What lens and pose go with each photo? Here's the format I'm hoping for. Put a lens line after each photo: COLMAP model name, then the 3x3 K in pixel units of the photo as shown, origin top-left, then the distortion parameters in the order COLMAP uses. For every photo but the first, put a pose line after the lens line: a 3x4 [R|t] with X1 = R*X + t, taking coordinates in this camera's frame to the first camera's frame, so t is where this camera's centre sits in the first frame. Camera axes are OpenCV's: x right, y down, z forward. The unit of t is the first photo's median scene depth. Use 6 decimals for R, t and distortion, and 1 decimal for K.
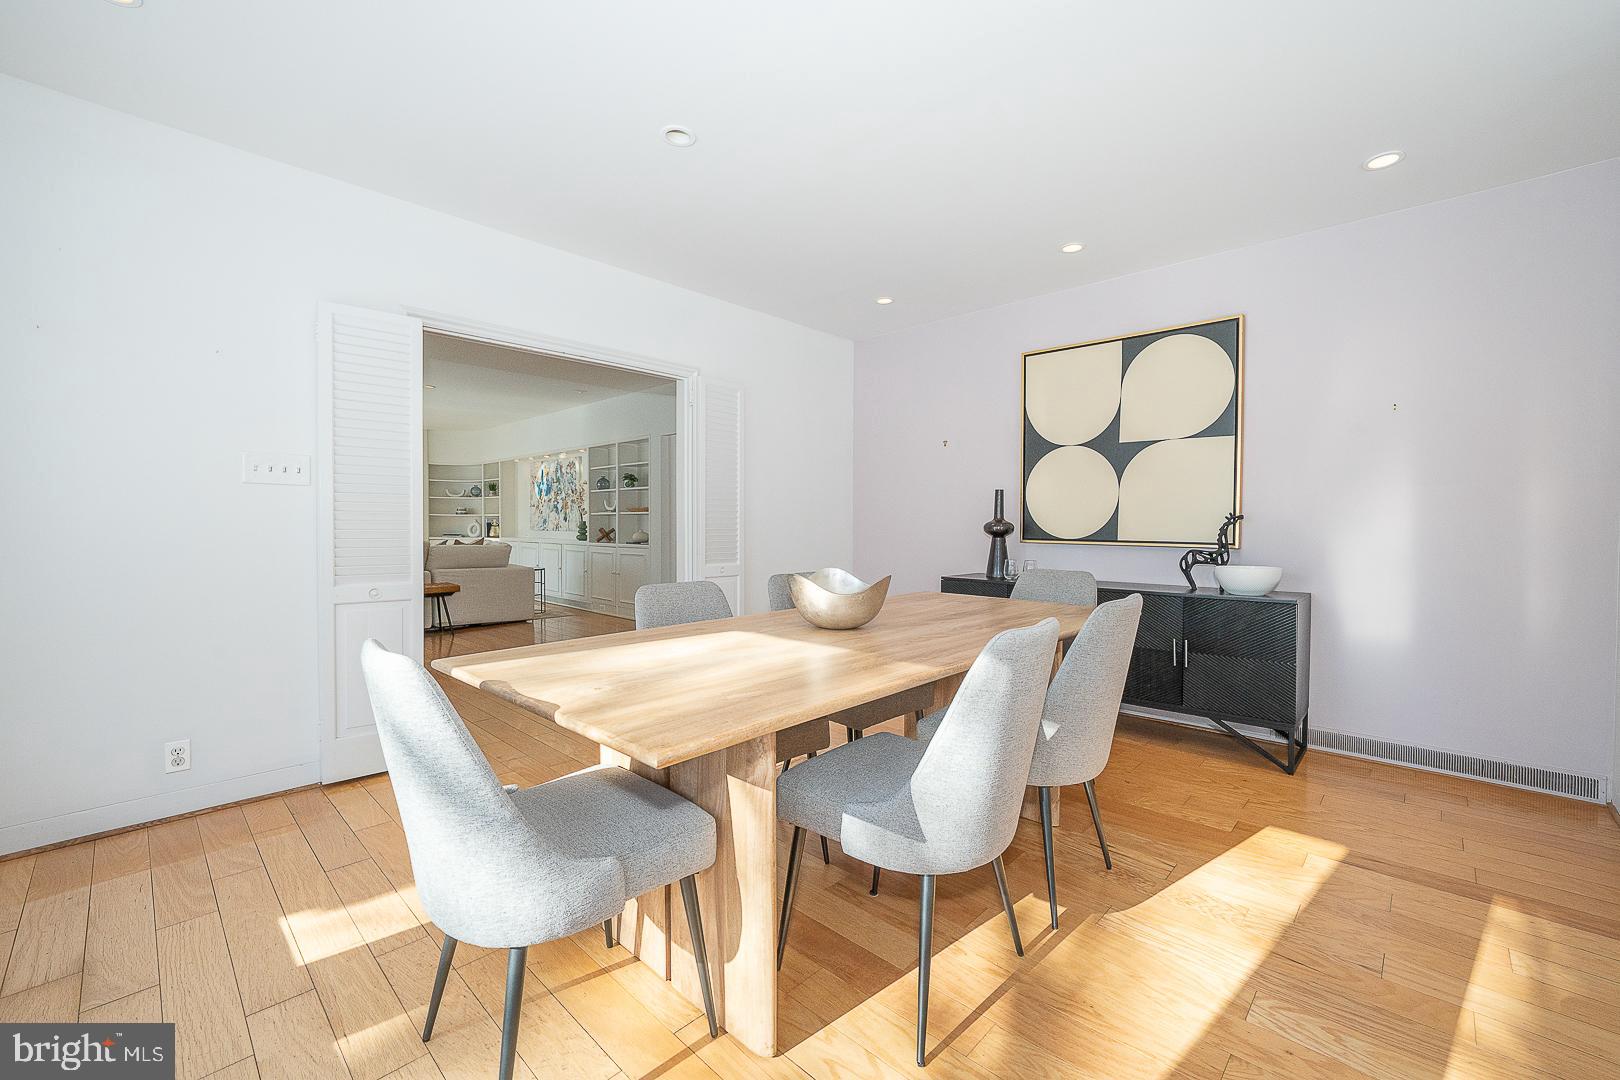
lens RADIAL K [[671.7, 0, 810.5], [0, 671.7, 531.0], [0, 0, 1]] dist [-0.003155, -0.000442]
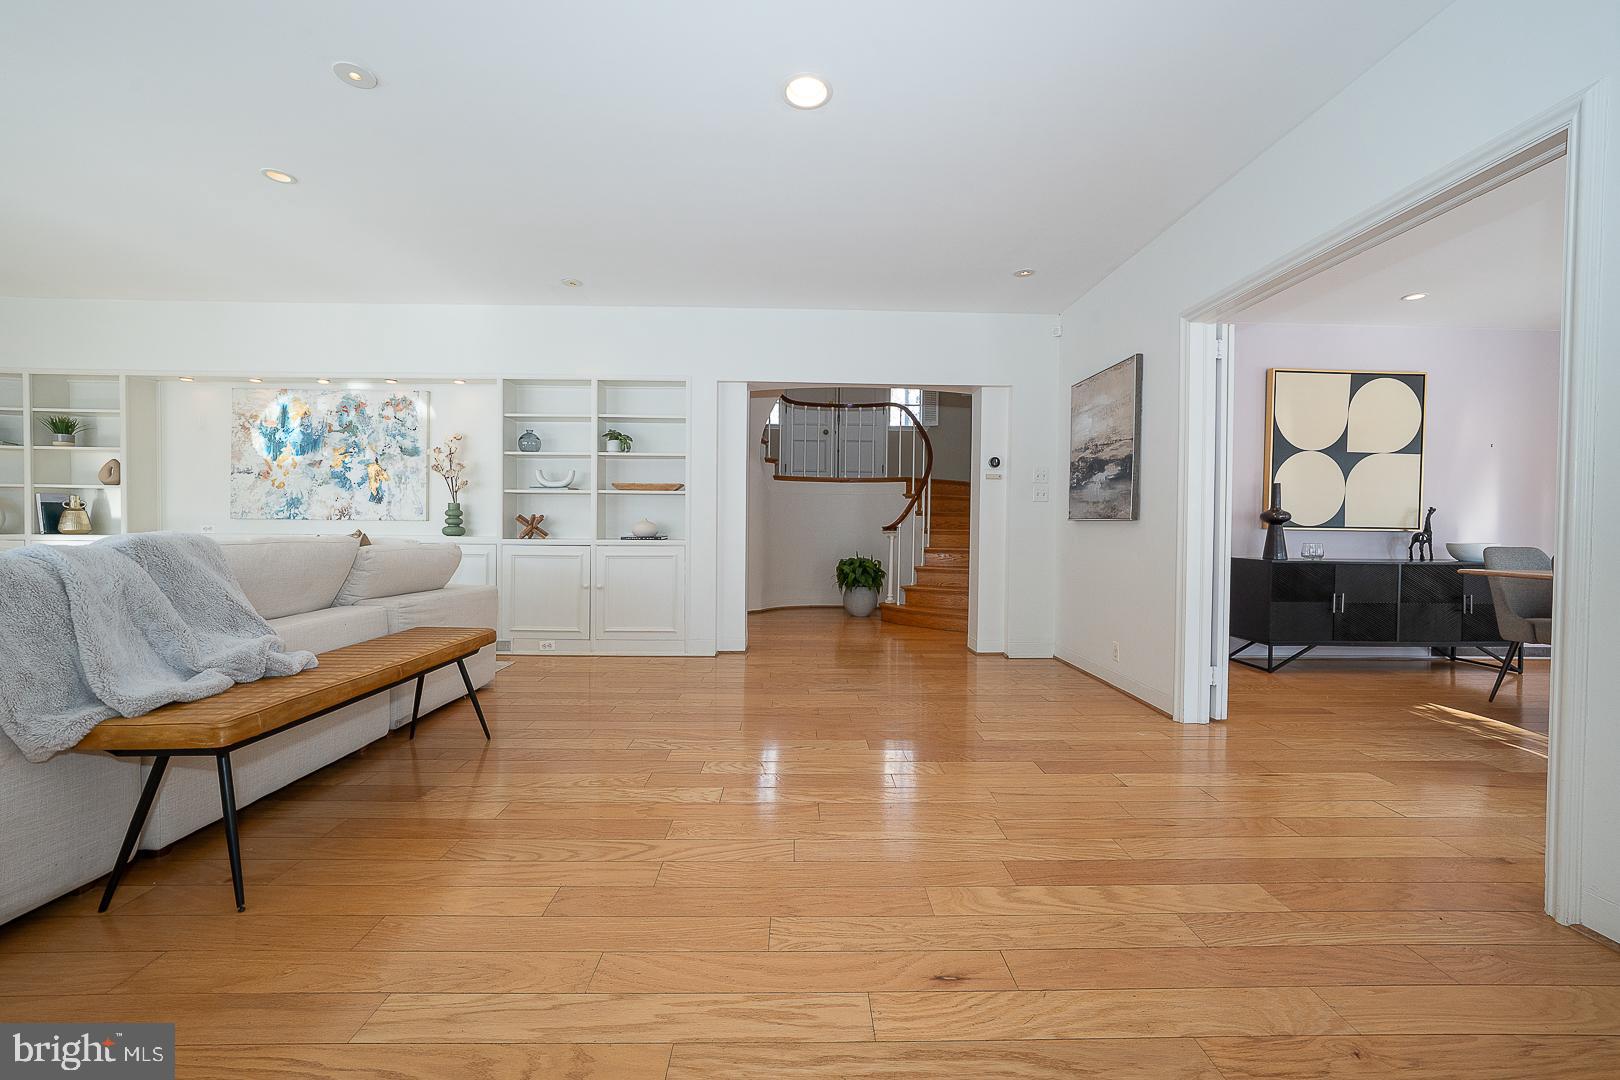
lens RADIAL K [[635.5, 0, 810.0], [0, 635.5, 540.0], [0, 0, 1]] dist [-0.025181, 0.008480]
pose [[0.703451, -0.011798, 0.710646, -1.051943], [0.000845, 0.999875, 0.015763, 0.018402], [-0.710743, -0.010488, 0.703373, 0.809963]]
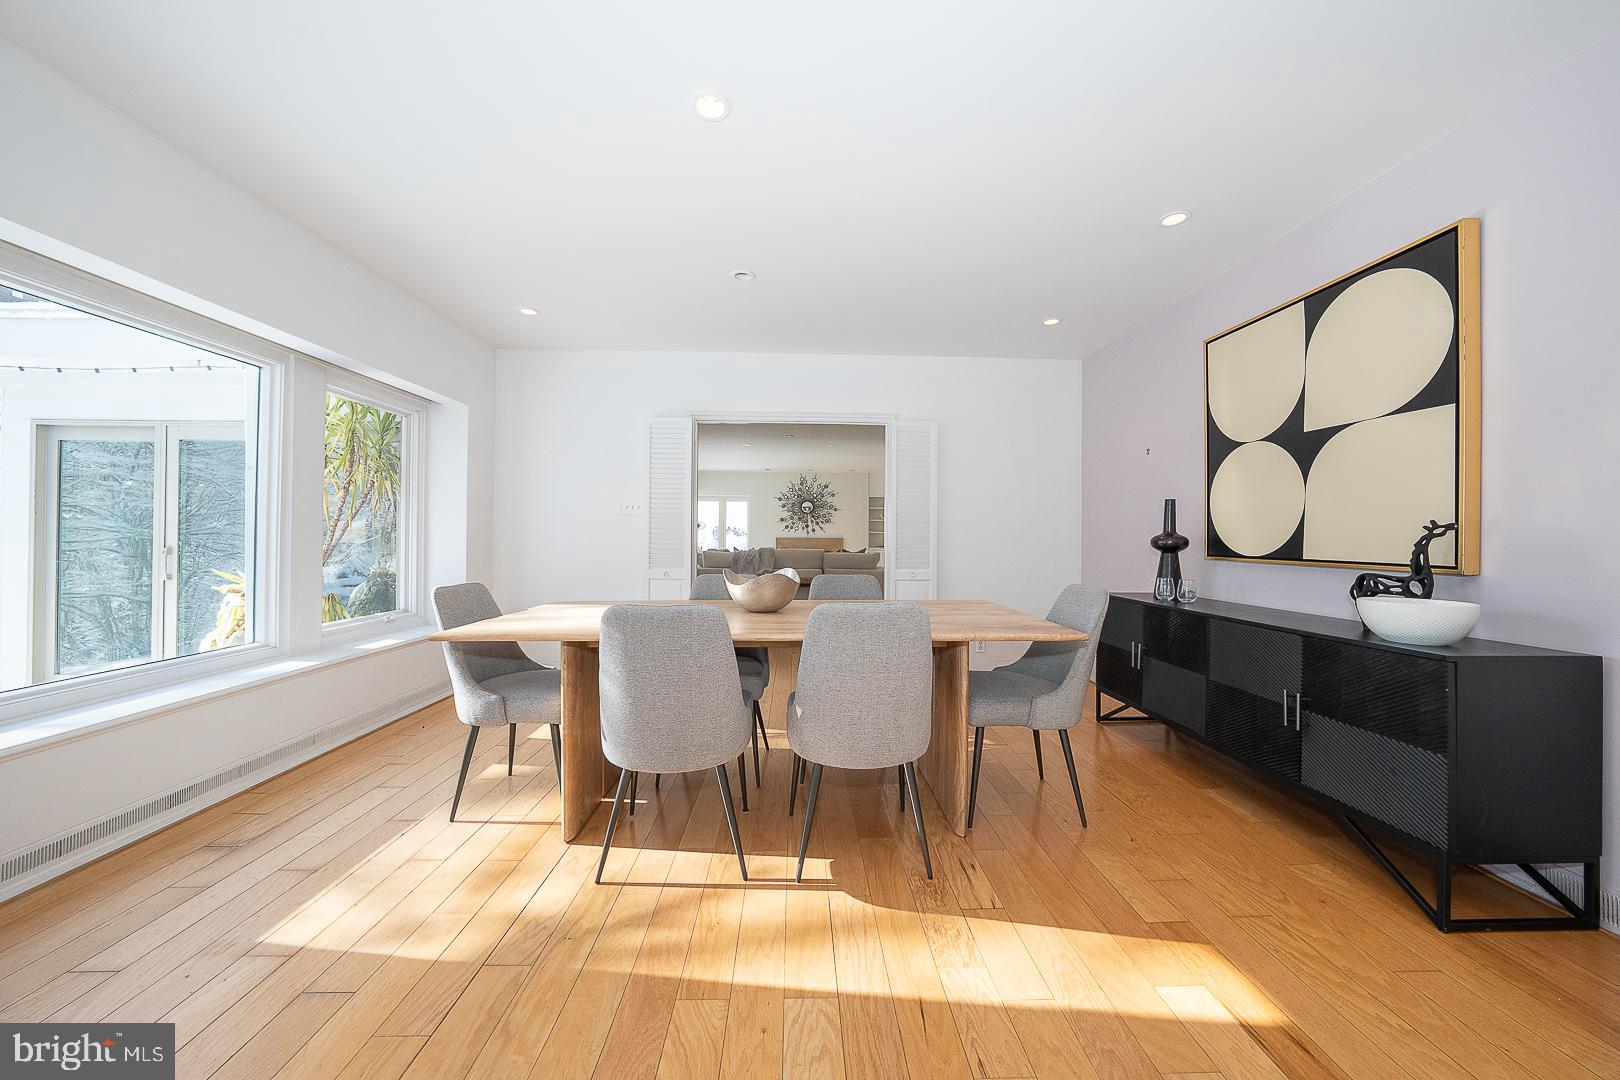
lens RADIAL K [[558.8, 0, 810.1], [0, 558.8, 533.1], [0, 0, 1]] dist [-0.009682, 0.000239]
pose [[0.713457, -0.003235, -0.700692, 0.459636], [-0.013833, 0.999729, -0.018702, 0.003680], [0.700563, 0.023036, 0.713219, 0.140510]]
